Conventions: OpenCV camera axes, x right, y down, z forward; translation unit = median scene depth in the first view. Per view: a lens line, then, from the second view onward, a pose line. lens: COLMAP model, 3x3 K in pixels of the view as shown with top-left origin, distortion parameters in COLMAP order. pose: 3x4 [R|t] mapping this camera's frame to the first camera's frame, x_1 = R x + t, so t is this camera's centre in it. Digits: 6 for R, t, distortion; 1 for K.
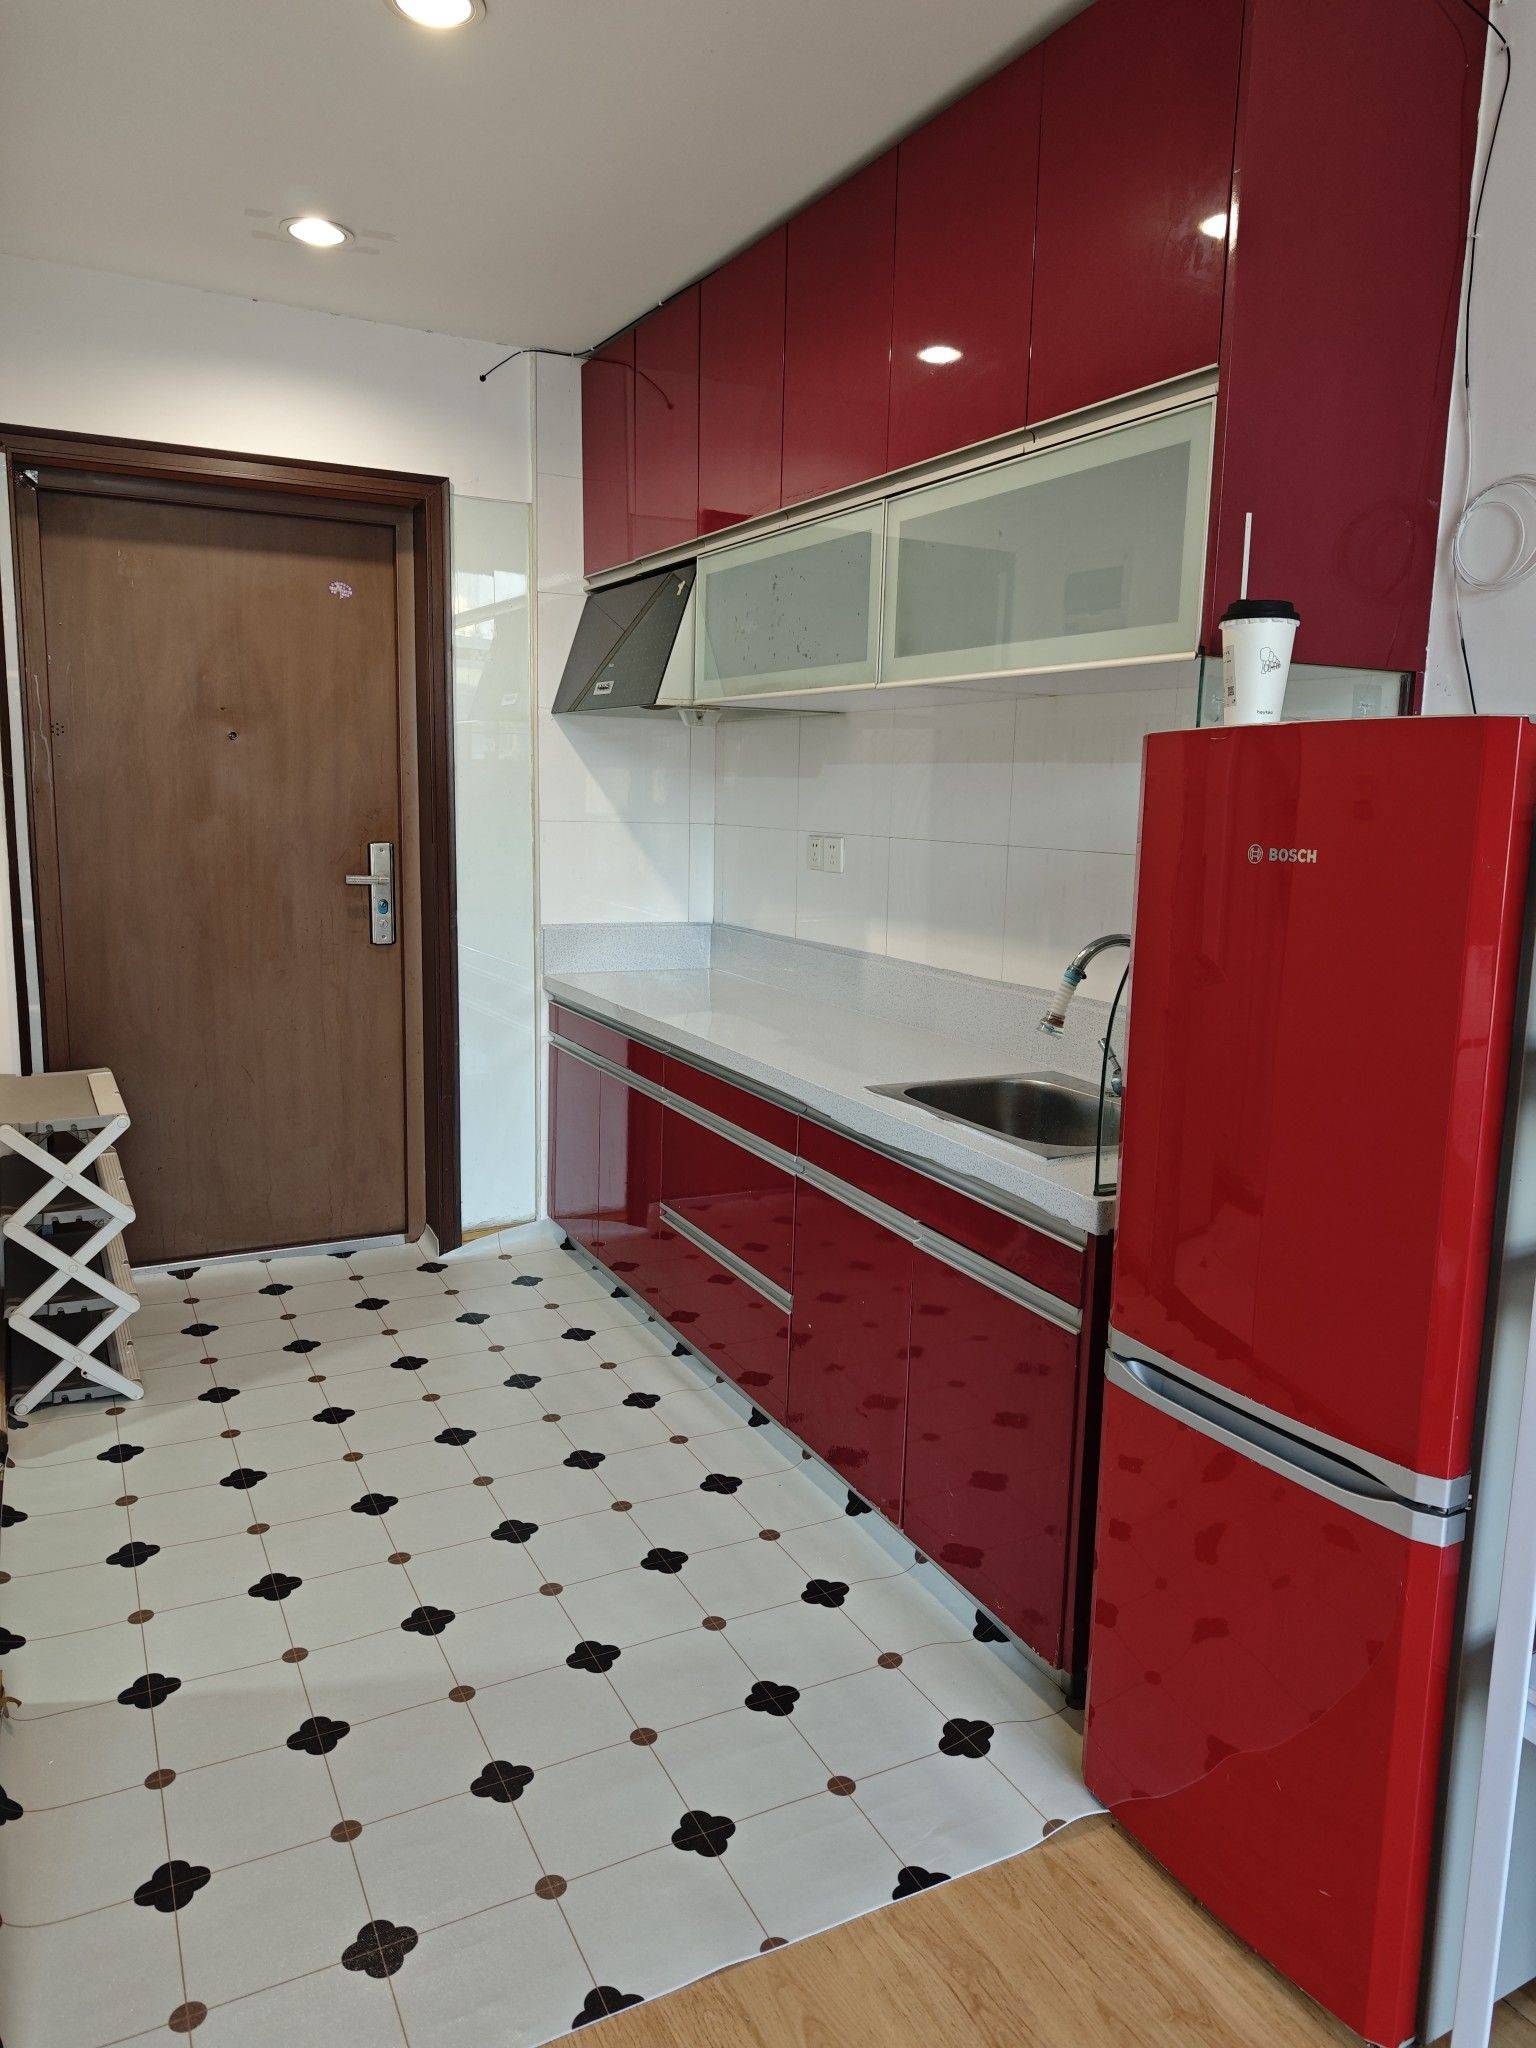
lens RADIAL K [[1395.4, 0, 772.1], [0, 1395.4, 1009.5], [0, 0, 1]] dist [0.006041, -0.057180]
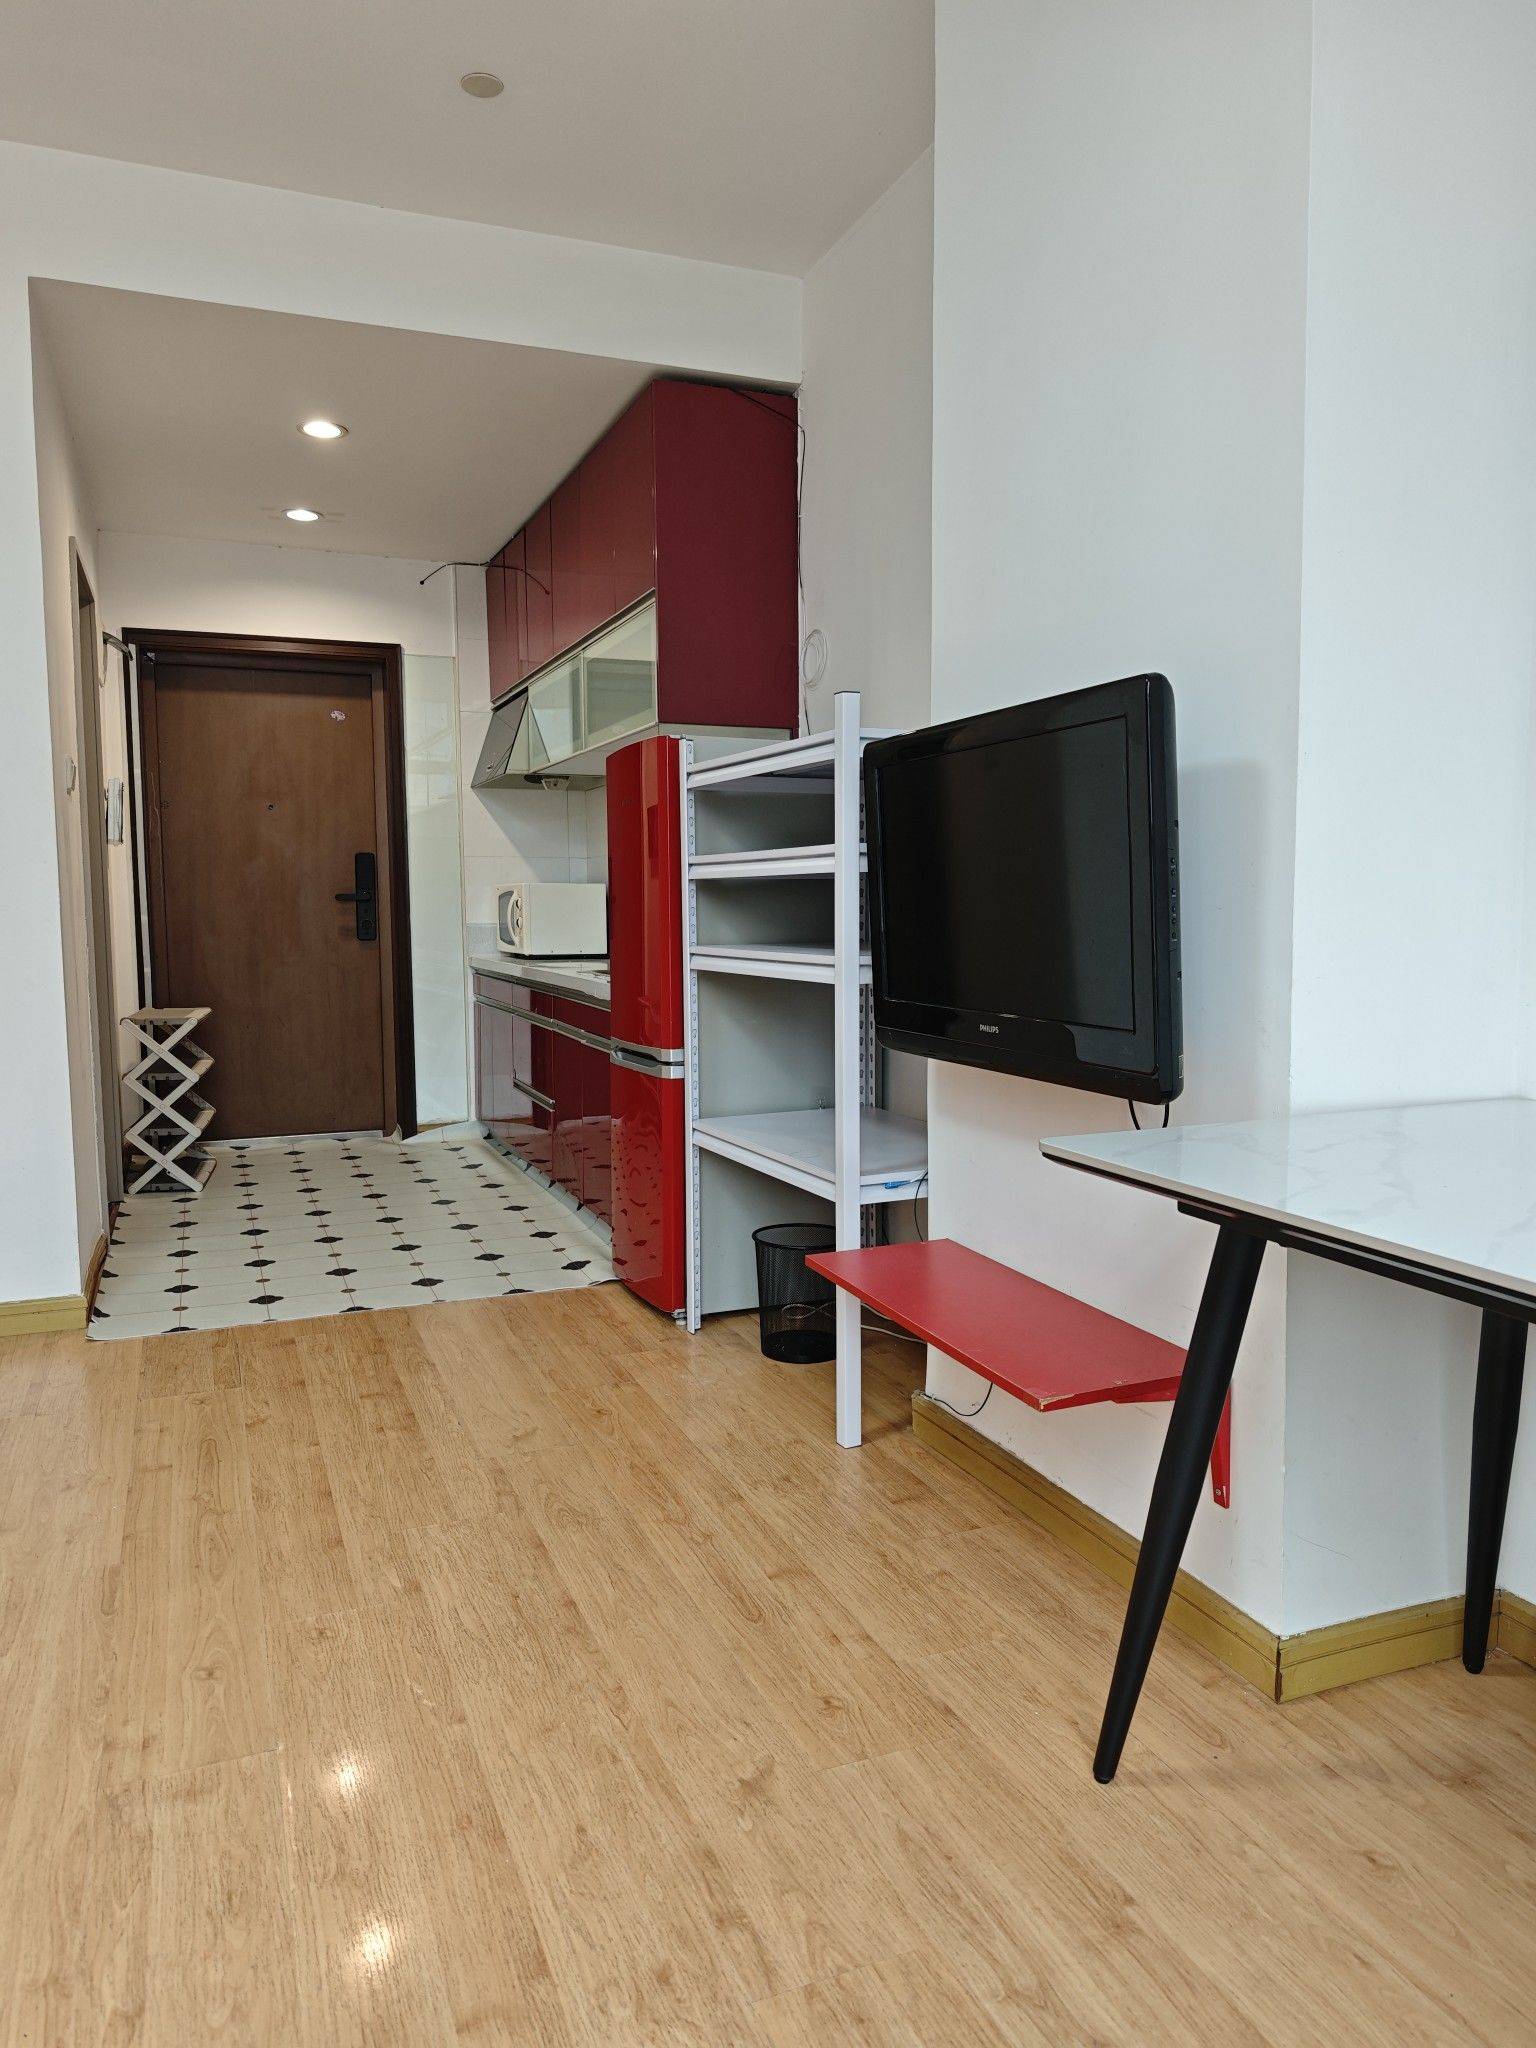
lens RADIAL K [[1348.1, 0, 768.0], [0, 1348.1, 1024.0], [0, 0, 1]] dist [-0.053785, 0.004498]
pose [[0.996460, -0.021655, -0.081237, 0.297708], [0.016367, 0.997738, -0.065207, 0.159129], [0.082465, 0.063646, 0.994560, -0.458763]]
